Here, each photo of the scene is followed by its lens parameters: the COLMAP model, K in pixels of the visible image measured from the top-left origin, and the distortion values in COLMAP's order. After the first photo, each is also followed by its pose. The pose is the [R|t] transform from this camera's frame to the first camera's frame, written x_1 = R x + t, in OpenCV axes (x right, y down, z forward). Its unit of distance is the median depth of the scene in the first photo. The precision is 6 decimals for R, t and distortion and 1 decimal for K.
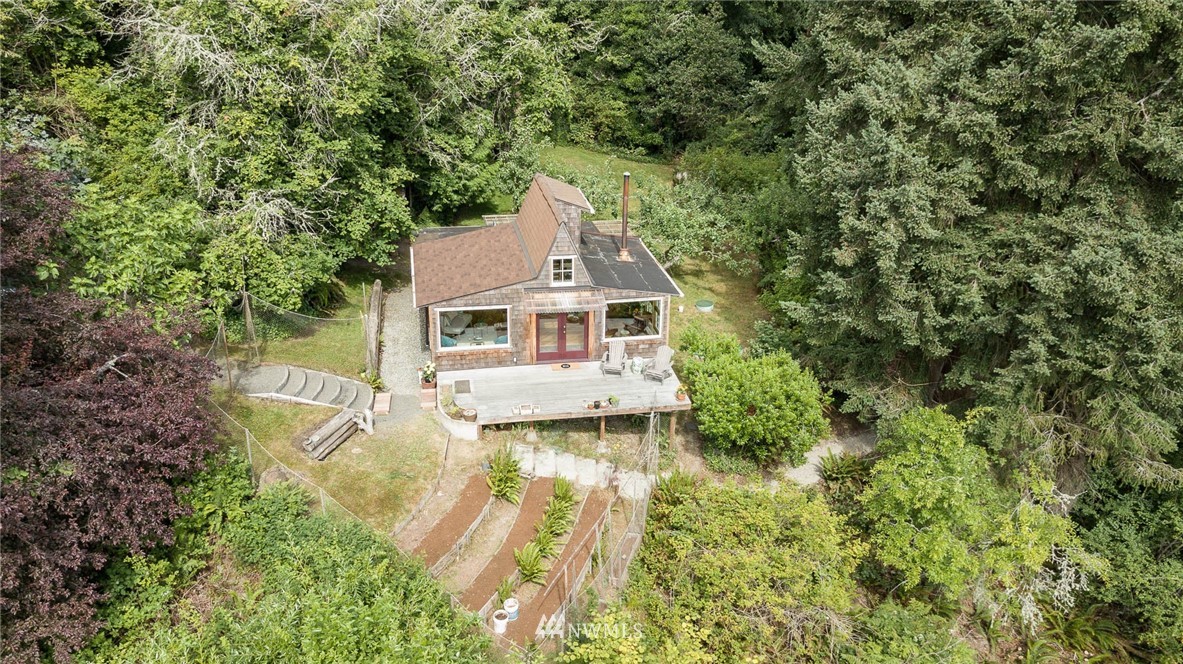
lens RADIAL K [[892.4, 0, 591.5], [0, 892.4, 332.0], [0, 0, 1]] dist [0.005376, 0.001419]
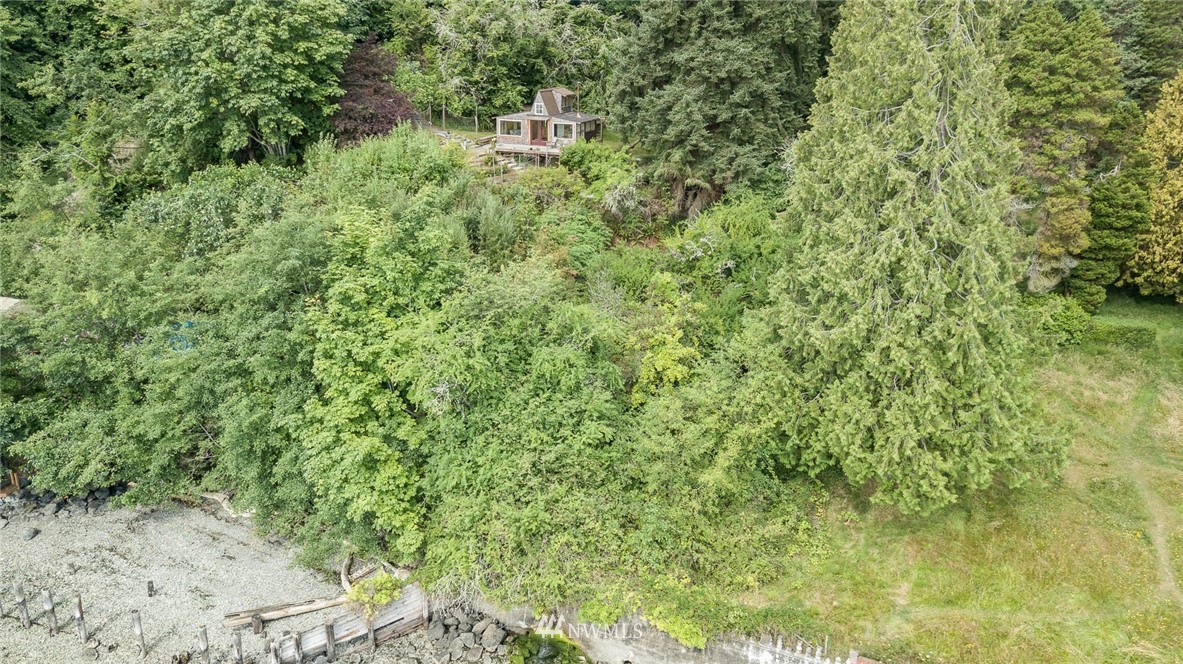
lens RADIAL K [[892.4, 0, 591.5], [0, 892.4, 332.0], [0, 0, 1]] dist [0.005376, 0.001419]
pose [[0.867455, 0.159577, -0.471230, 1.569525], [-0.206446, 0.977225, -0.049105, 0.731485], [0.452661, 0.139880, 0.880643, -1.340138]]
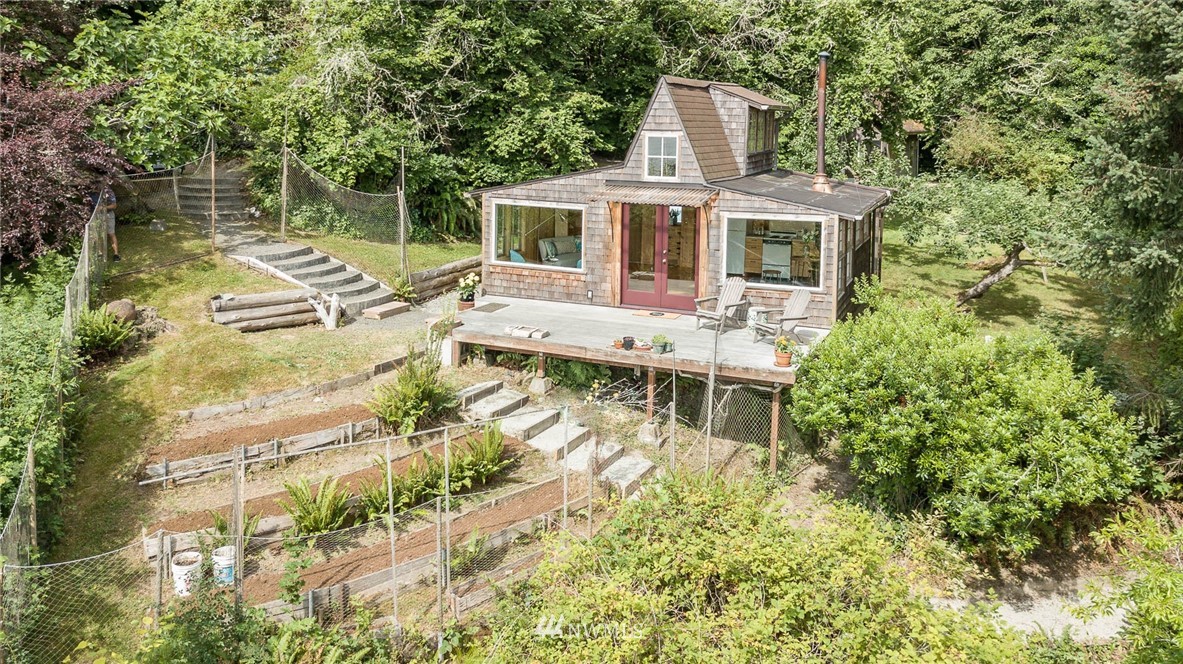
lens RADIAL K [[925.1, 0, 587.5], [0, 925.1, 224.2], [0, 0, 1]] dist [0.000928, 0.003602]
pose [[0.828490, 0.059303, -0.556855, 0.298088], [-0.226231, 0.945067, -0.235941, 0.147676], [0.512273, 0.321453, 0.796395, 0.448246]]
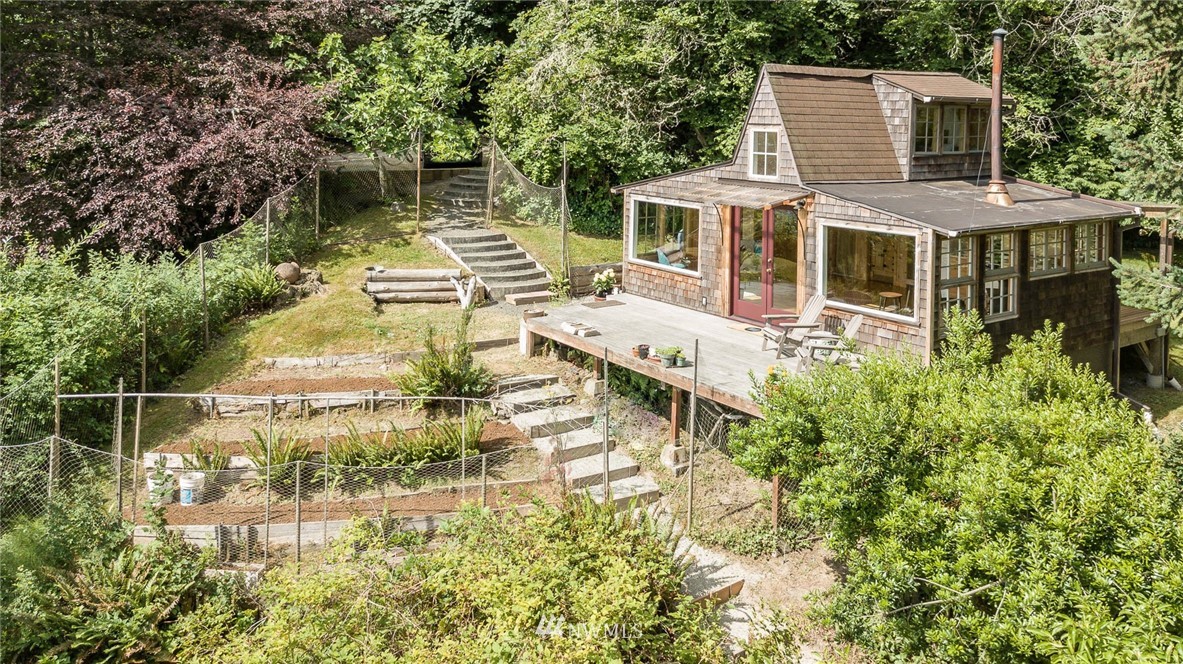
lens RADIAL K [[934.5, 0, 593.4], [0, 934.5, 165.1], [0, 0, 1]] dist [0.009289, 0.002761]
pose [[0.420530, 0.035168, -0.906597, 0.470420], [-0.373753, 0.917237, -0.137787, 0.063680], [0.826718, 0.396787, 0.398869, 0.661340]]
